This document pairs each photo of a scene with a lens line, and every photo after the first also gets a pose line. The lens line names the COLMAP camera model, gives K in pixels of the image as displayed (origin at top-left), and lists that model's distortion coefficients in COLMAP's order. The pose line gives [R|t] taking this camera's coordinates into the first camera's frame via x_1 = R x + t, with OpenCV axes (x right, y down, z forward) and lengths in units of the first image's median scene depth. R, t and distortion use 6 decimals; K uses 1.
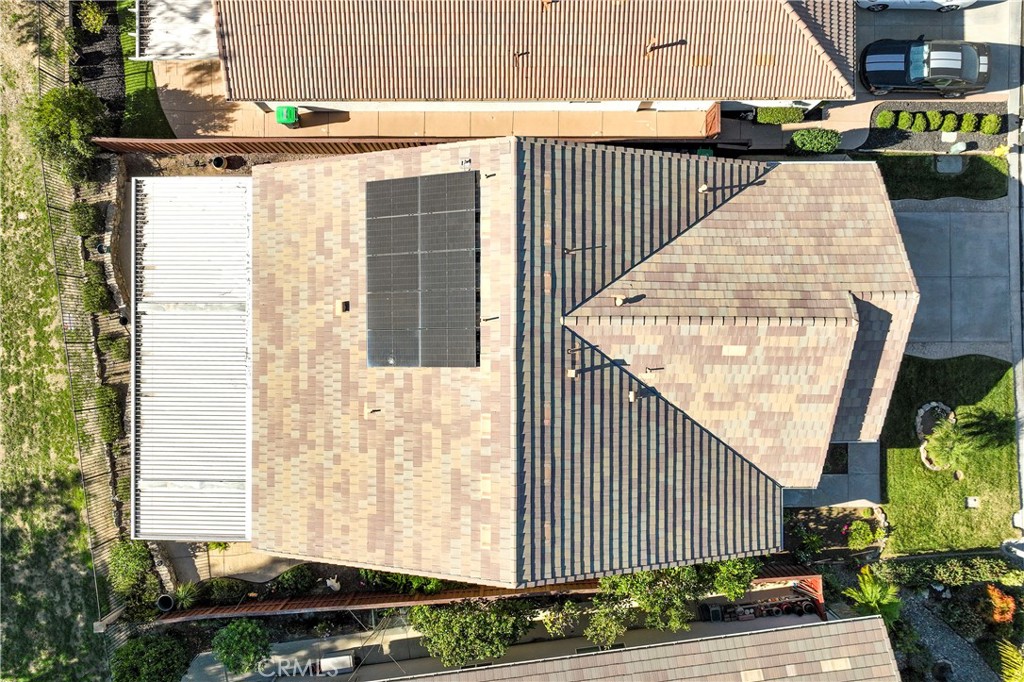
lens RADIAL K [[708.6, 0, 512.0], [0, 708.6, 341.0], [0, 0, 1]] dist [0.004349, 0.005244]
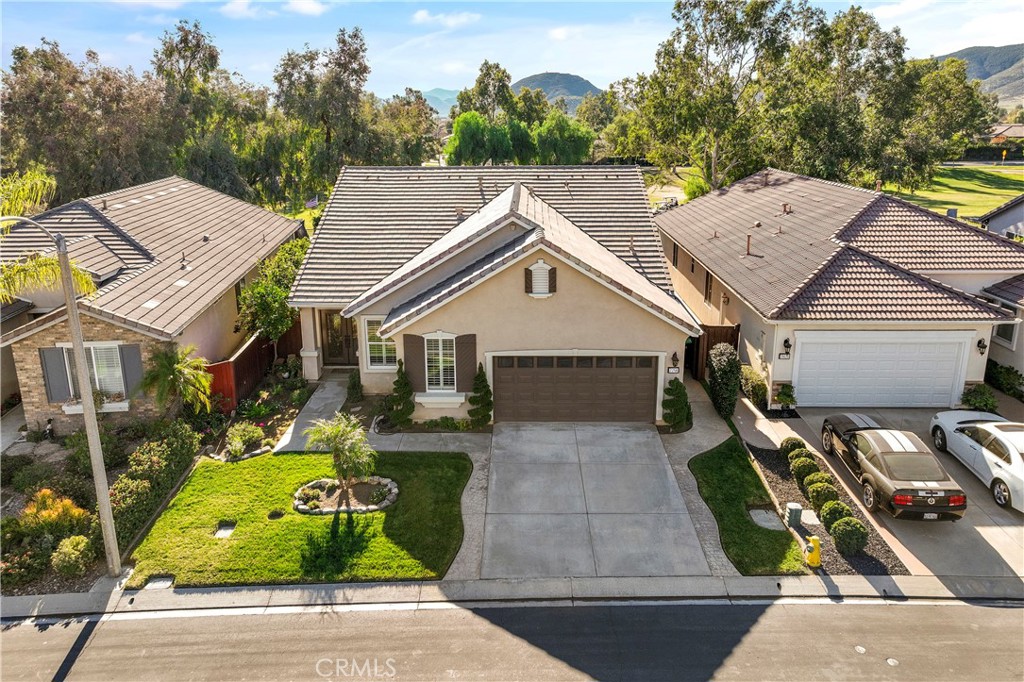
lens RADIAL K [[719.5, 0, 513.0], [0, 719.5, 345.4], [0, 0, 1]] dist [-0.008358, 0.028570]
pose [[-0.015181, 0.313545, -0.949452, 1.431032], [-0.999872, -0.000019, 0.015981, -0.039298], [0.004993, 0.949573, 0.313505, 0.788067]]
